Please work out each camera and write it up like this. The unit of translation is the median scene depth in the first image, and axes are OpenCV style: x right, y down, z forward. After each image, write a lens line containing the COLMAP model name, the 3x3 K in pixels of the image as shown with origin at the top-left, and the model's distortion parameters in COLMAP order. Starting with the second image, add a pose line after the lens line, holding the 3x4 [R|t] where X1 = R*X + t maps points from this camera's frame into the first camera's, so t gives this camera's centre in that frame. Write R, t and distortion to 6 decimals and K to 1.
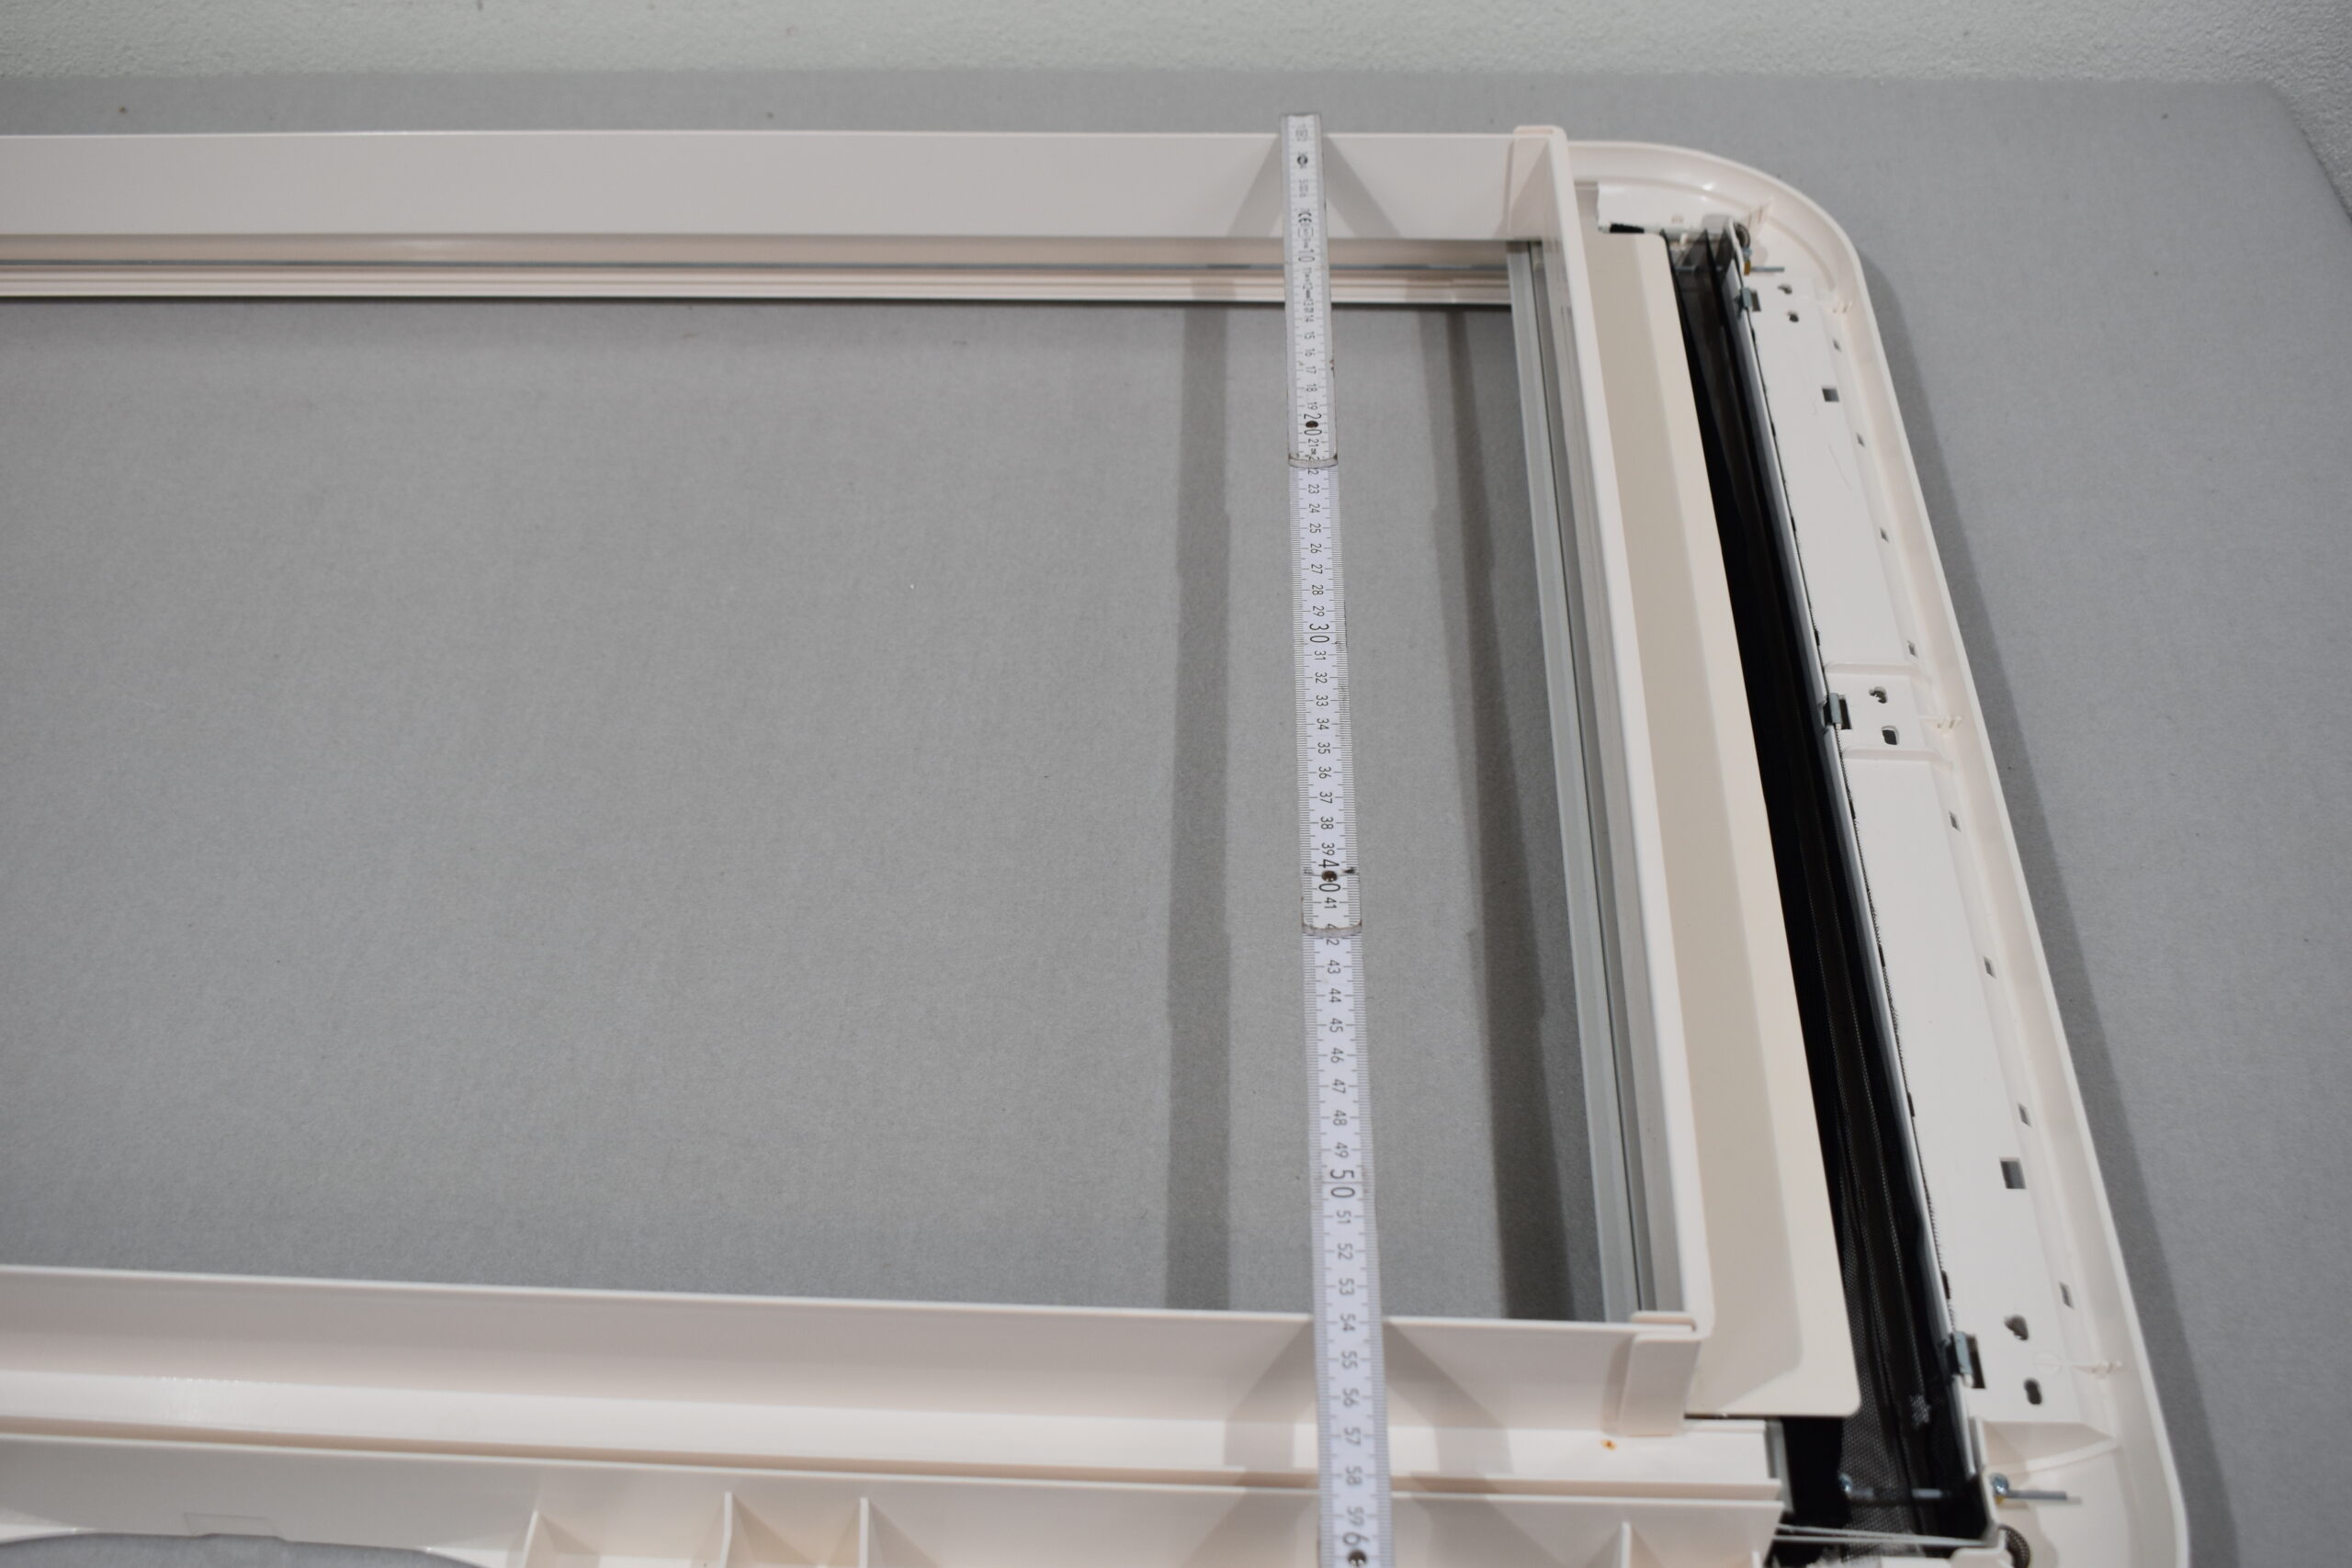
lens RADIAL K [[2329.1, 0, 1181.4], [0, 2329.1, 844.7], [0, 0, 1]] dist [-0.073757, 0.000000]
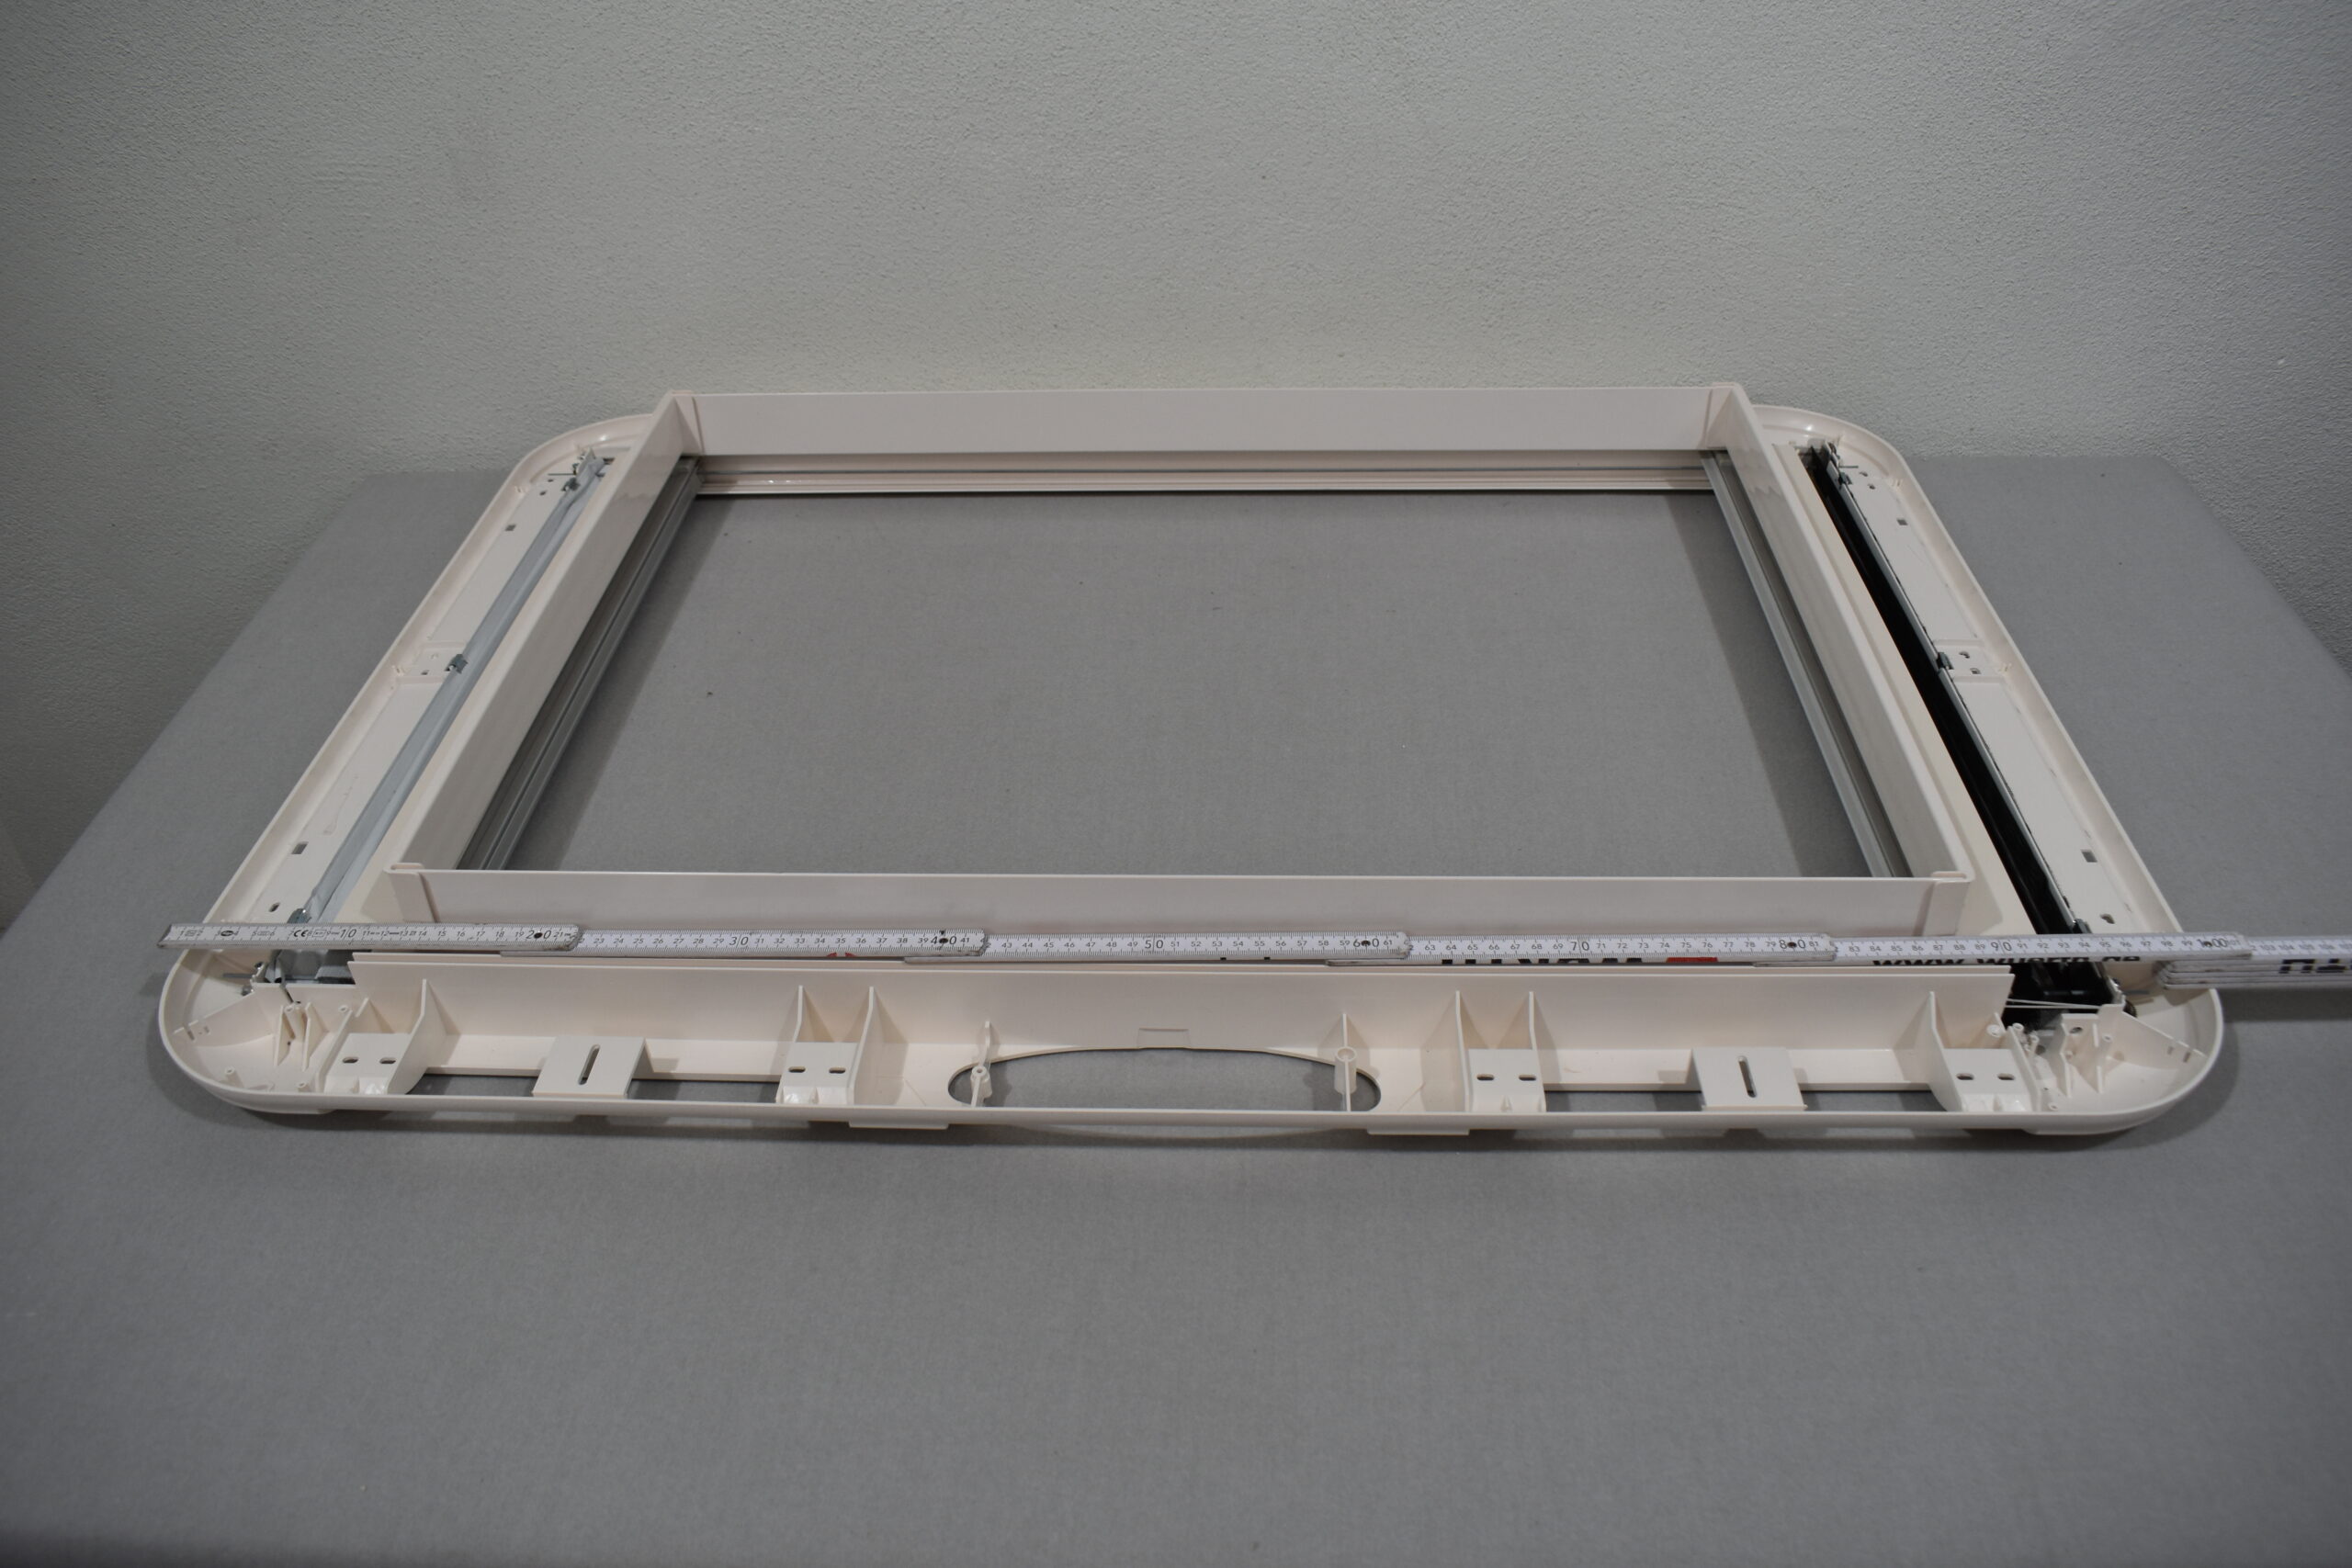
lens RADIAL K [[1805.4, 0, 1177.6], [0, 1805.4, 788.8], [0, 0, 1]] dist [-0.099265, 0.017534]
pose [[0.999936, -0.009980, -0.005331, -0.313048], [0.008830, 0.982929, -0.183773, 0.291837], [0.007074, 0.183714, 0.982954, -0.352950]]
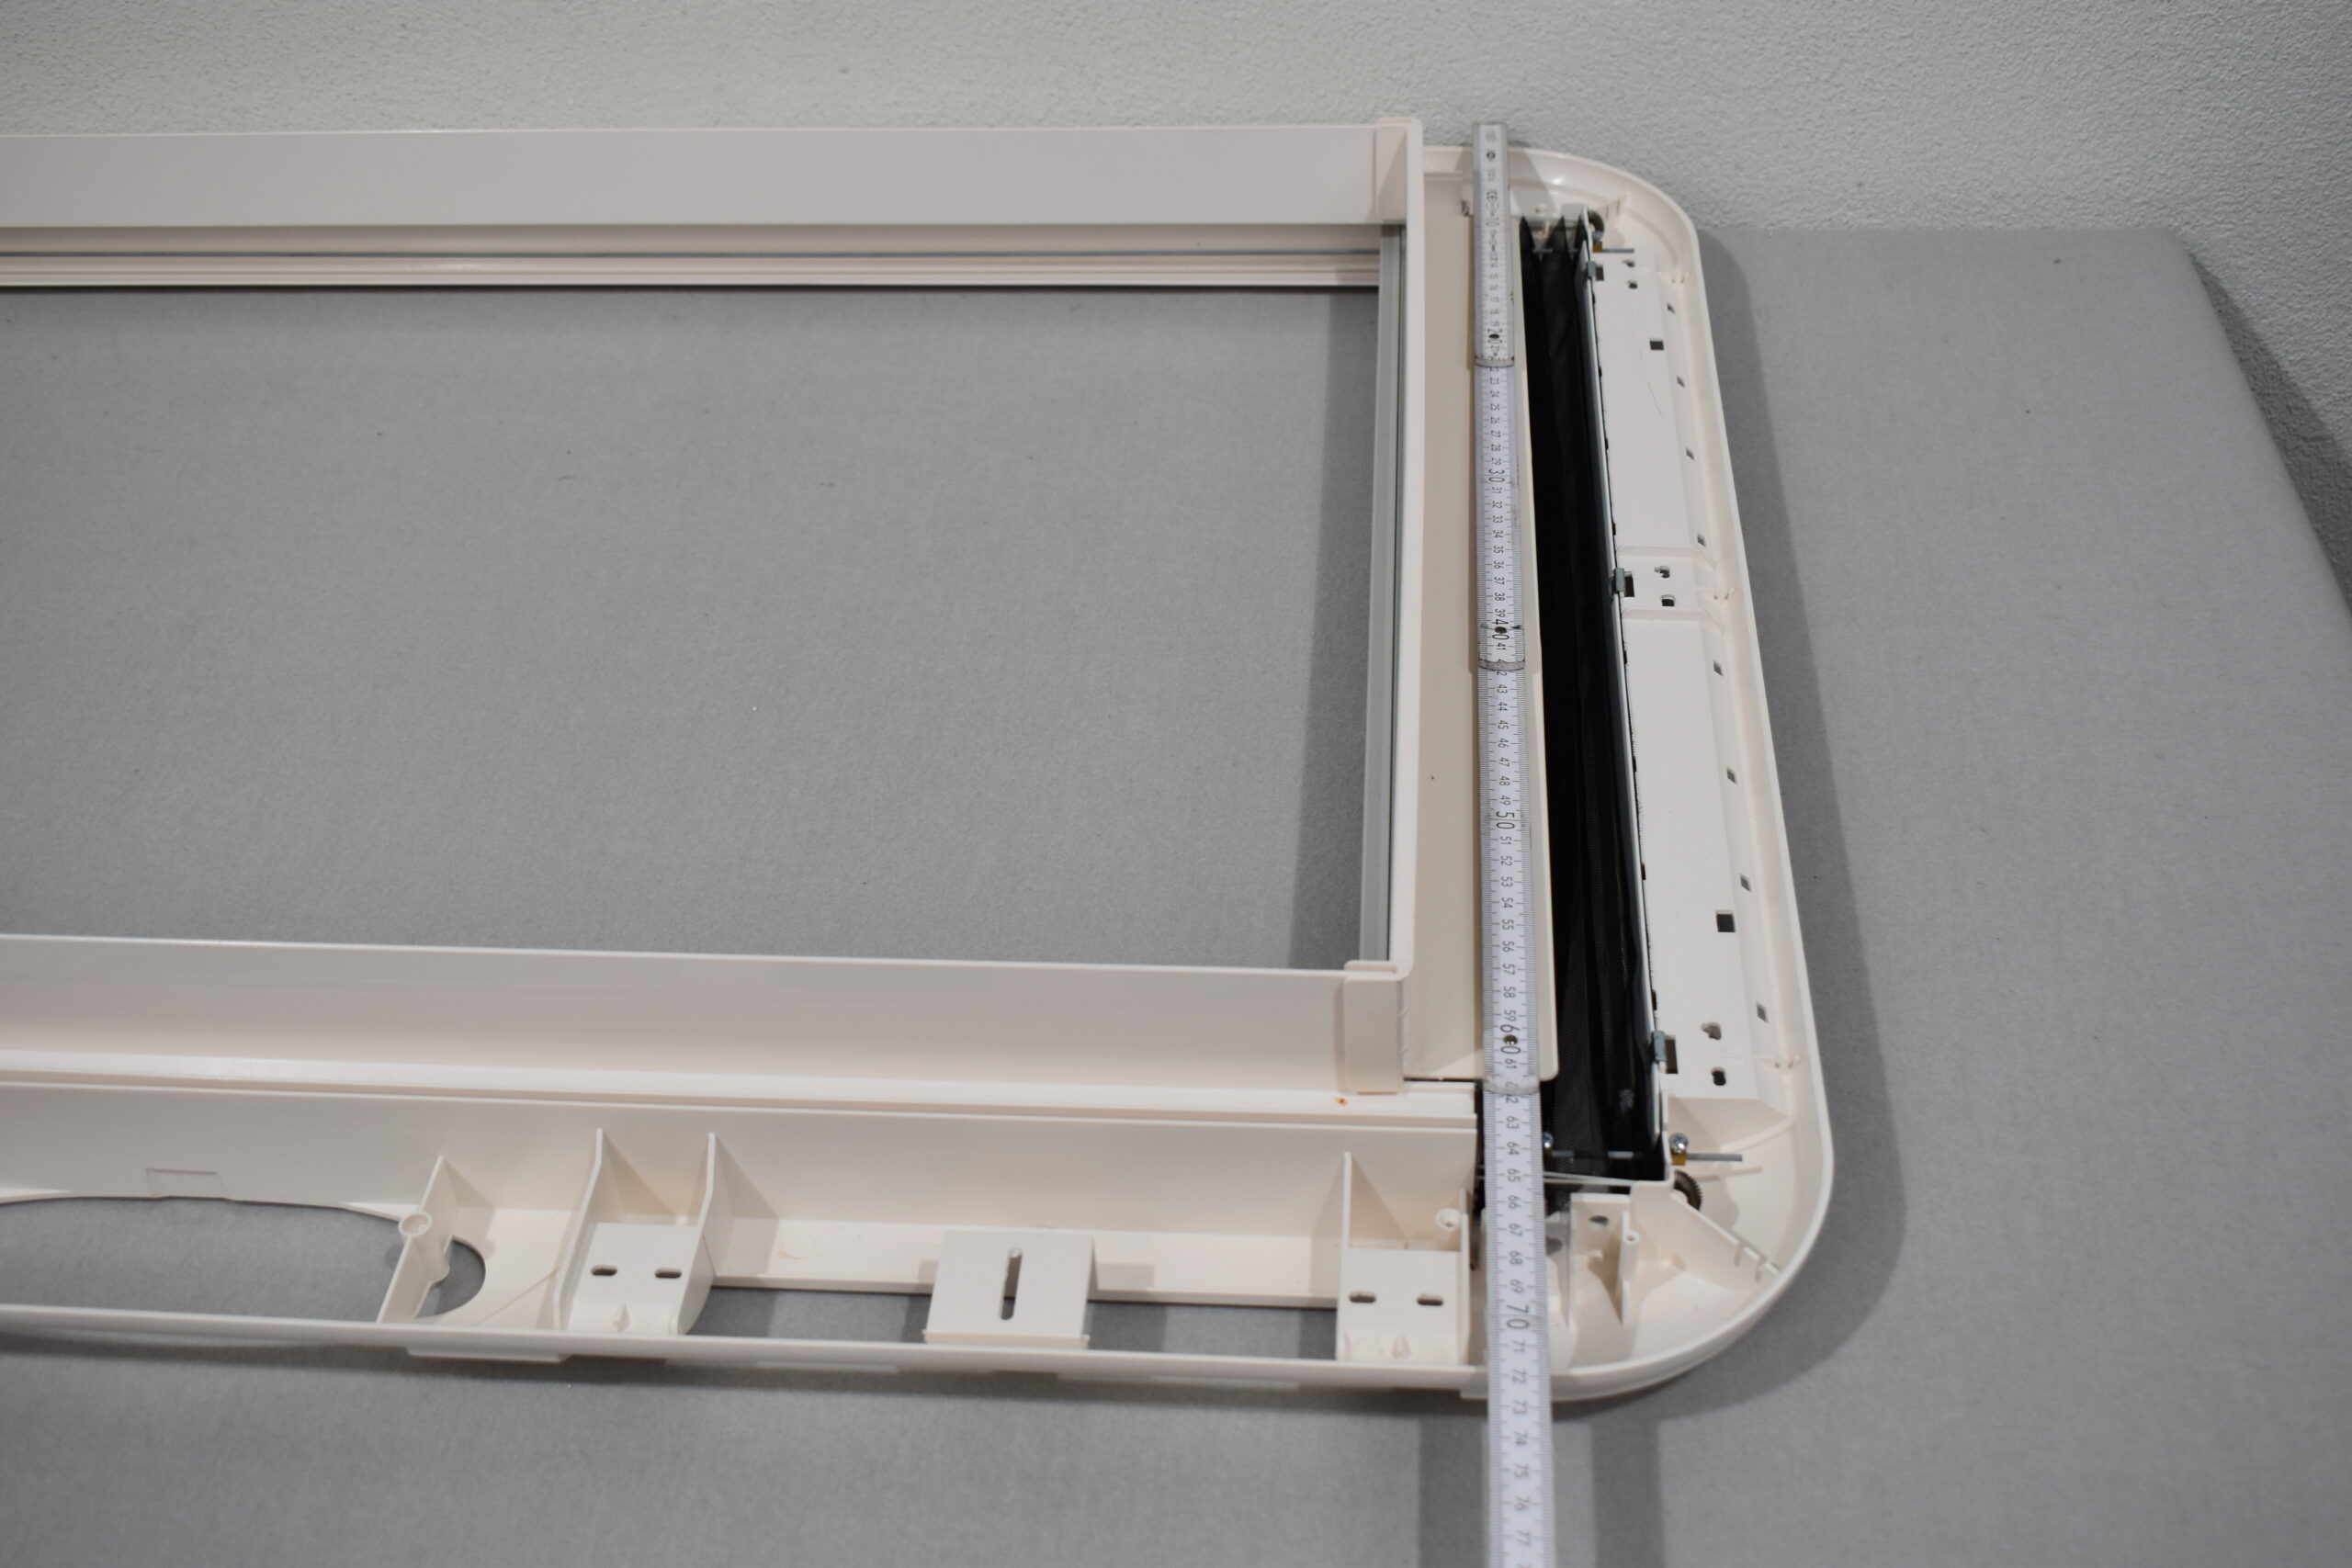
lens RADIAL K [[2644.0, 0, 1184.0], [0, 2644.0, 804.0], [0, 0, 1]] dist [-0.068380, 0.000000]
pose [[0.999339, 0.004956, -0.036023, 0.116627], [-0.009364, 0.992332, -0.123247, 0.211034], [0.035136, 0.123503, 0.991722, -0.272631]]
